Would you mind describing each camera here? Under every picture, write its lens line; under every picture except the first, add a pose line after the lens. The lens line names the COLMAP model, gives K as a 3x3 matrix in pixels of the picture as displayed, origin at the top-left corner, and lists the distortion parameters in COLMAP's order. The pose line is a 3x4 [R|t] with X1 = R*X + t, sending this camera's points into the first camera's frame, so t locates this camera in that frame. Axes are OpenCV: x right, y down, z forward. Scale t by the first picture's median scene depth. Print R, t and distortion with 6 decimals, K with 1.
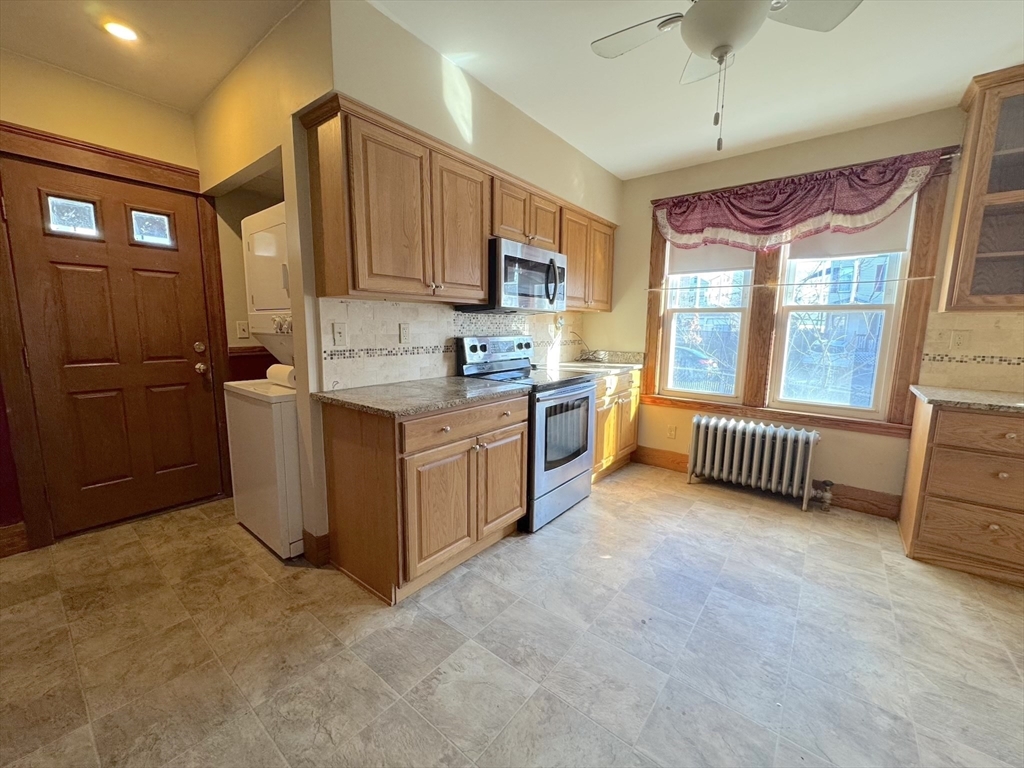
lens RADIAL K [[408.5, 0, 510.6], [0, 408.5, 381.1], [0, 0, 1]] dist [-0.000970, 0.000006]
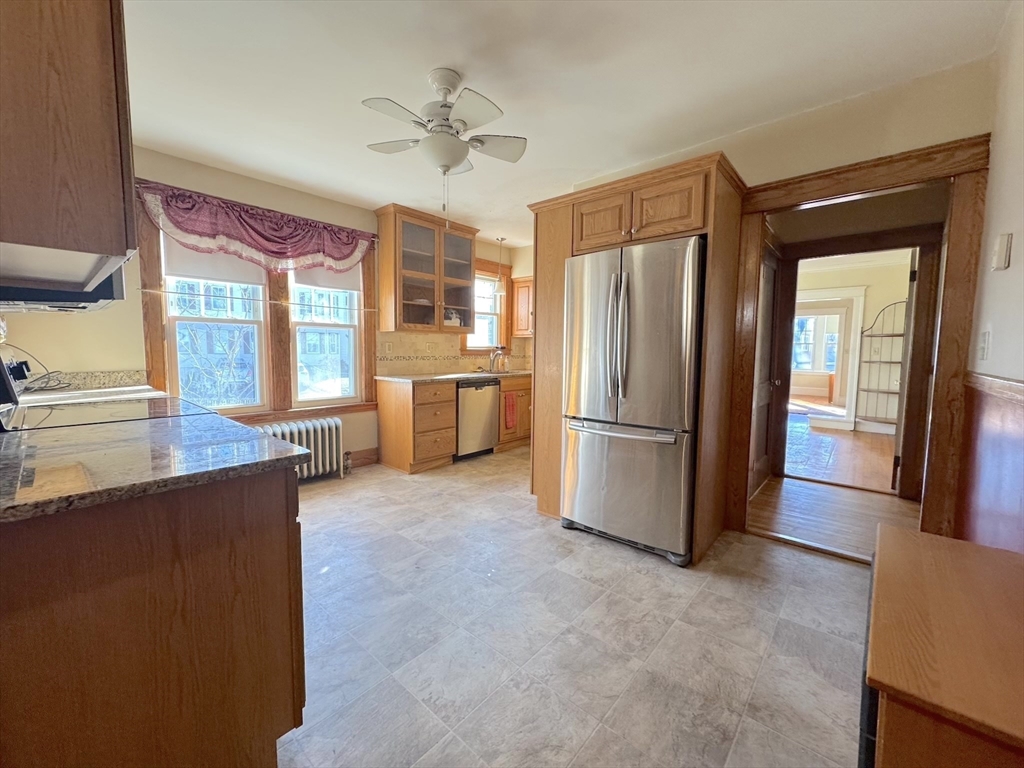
lens RADIAL K [[408.5, 0, 512.8], [0, 408.5, 380.5], [0, 0, 1]] dist [-0.000970, 0.000006]
pose [[0.044457, -0.088048, 0.995124, -0.608733], [0.125834, 0.988669, 0.081856, -0.037523], [-0.991055, 0.121582, 0.055033, 0.391450]]
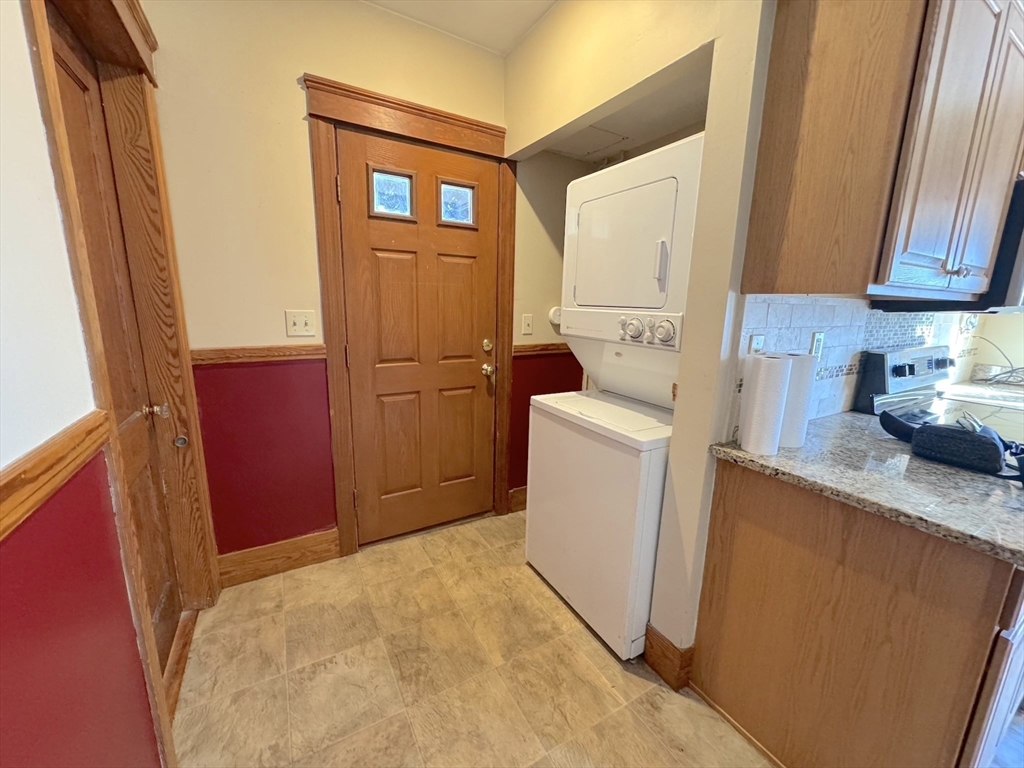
lens RADIAL K [[408.5, 0, 507.0], [0, 408.5, 381.3], [0, 0, 1]] dist [-0.000970, 0.000006]
pose [[0.929535, 0.083128, -0.359241, -0.447246], [-0.063175, 0.995754, 0.066951, -0.073420], [0.363281, -0.039538, 0.930840, 0.237003]]
